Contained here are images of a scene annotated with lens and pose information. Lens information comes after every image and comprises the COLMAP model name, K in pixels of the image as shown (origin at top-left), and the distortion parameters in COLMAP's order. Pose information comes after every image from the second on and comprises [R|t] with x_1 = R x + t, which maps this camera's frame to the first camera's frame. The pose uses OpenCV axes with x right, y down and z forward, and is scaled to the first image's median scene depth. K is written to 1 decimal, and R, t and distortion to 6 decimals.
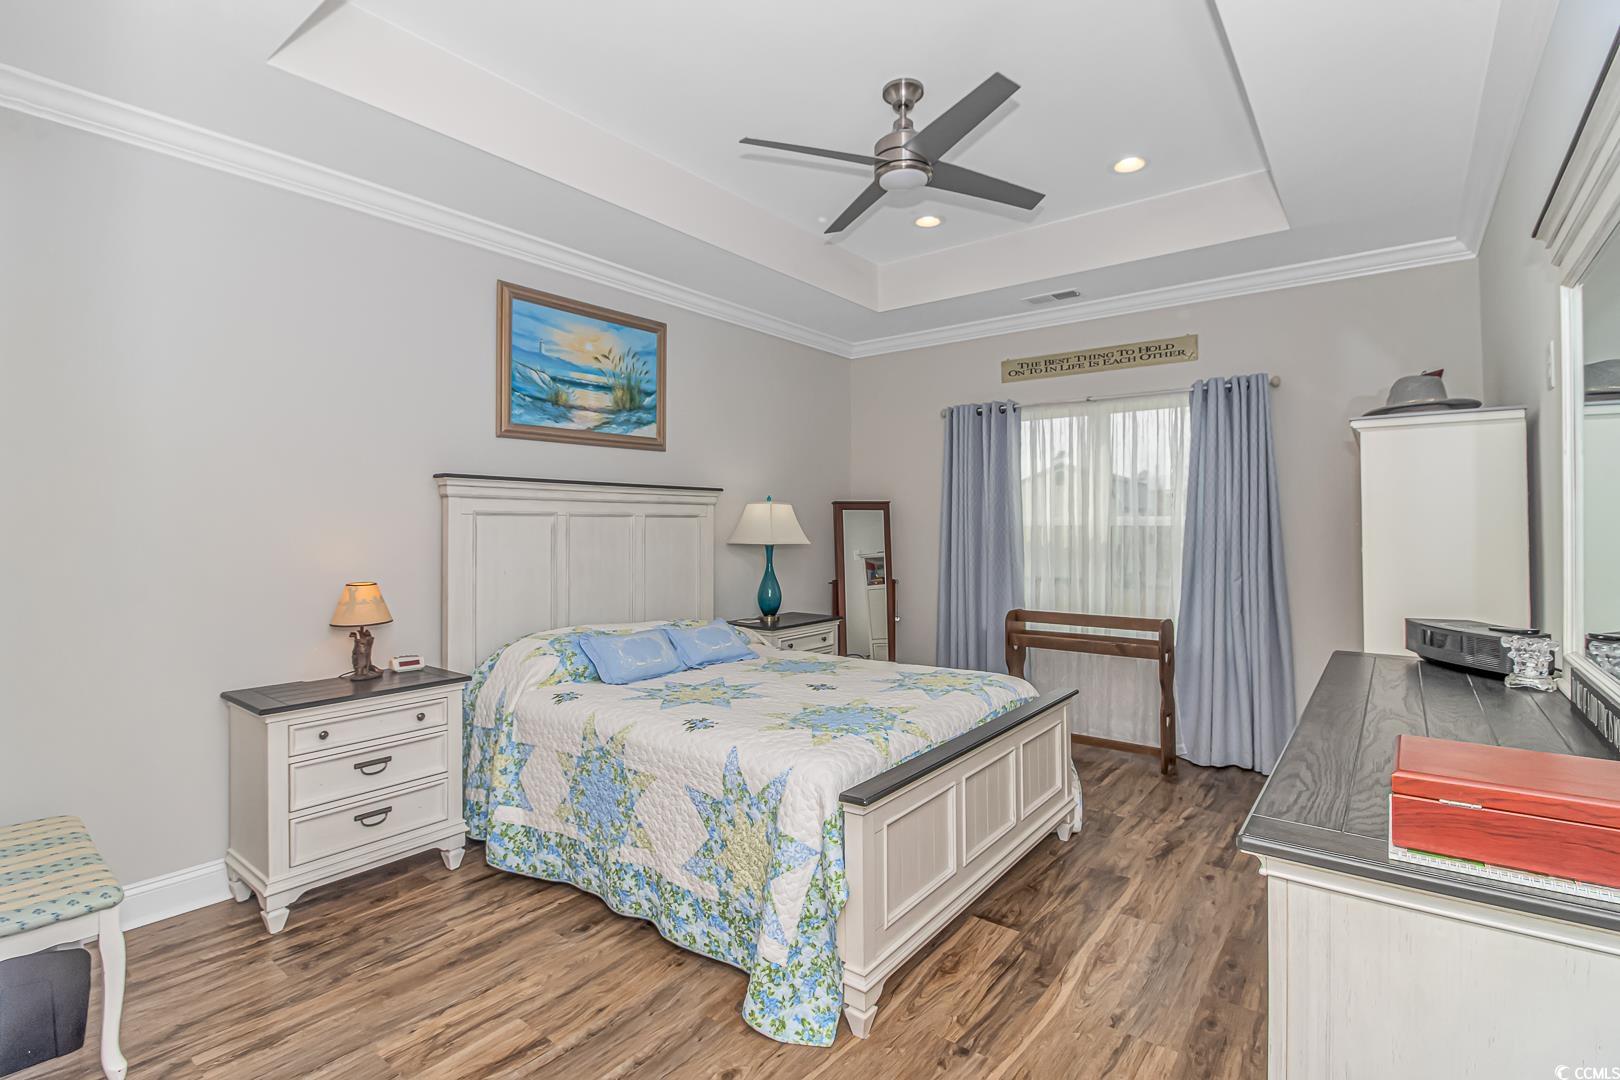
lens RADIAL K [[757.6, 0, 811.9], [0, 757.6, 529.3], [0, 0, 1]] dist [-0.004025, -0.001764]
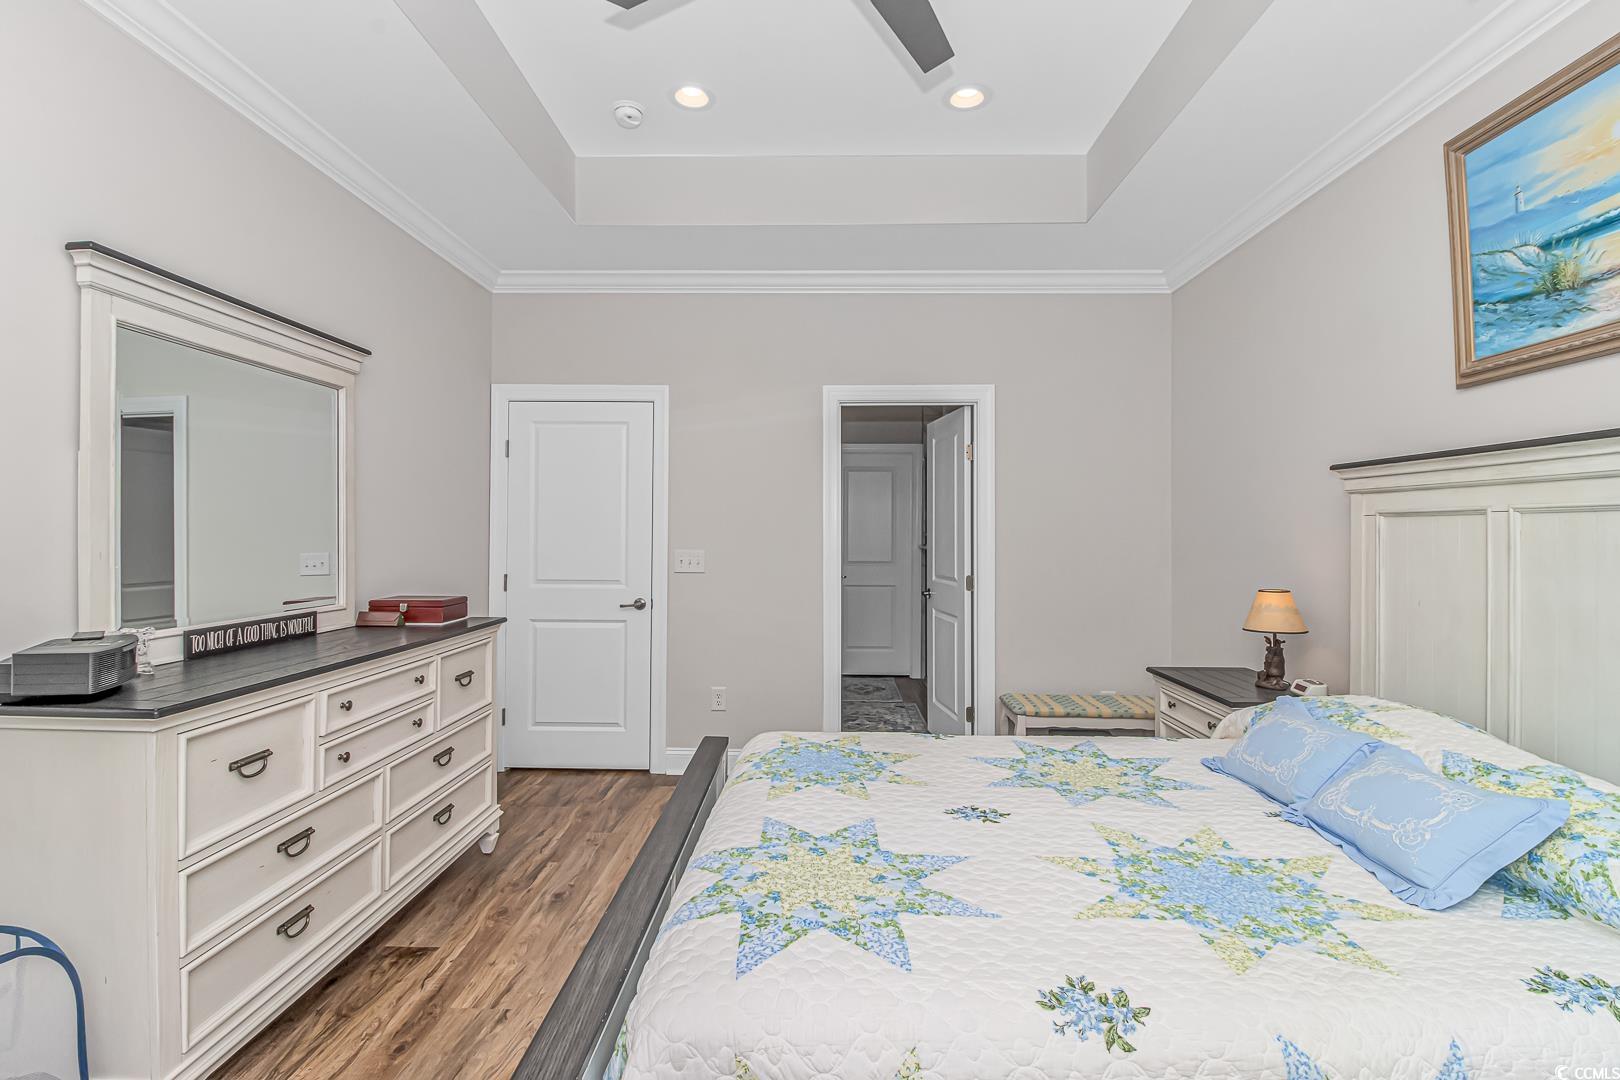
lens RADIAL K [[757.6, 0, 799.8], [0, 757.6, 535.8], [0, 0, 1]] dist [-0.004025, -0.001764]
pose [[-0.806381, 0.000185, -0.591397, 0.379539], [-0.007728, 0.999911, 0.010850, -0.002908], [0.591346, 0.013319, -0.806308, 1.139612]]
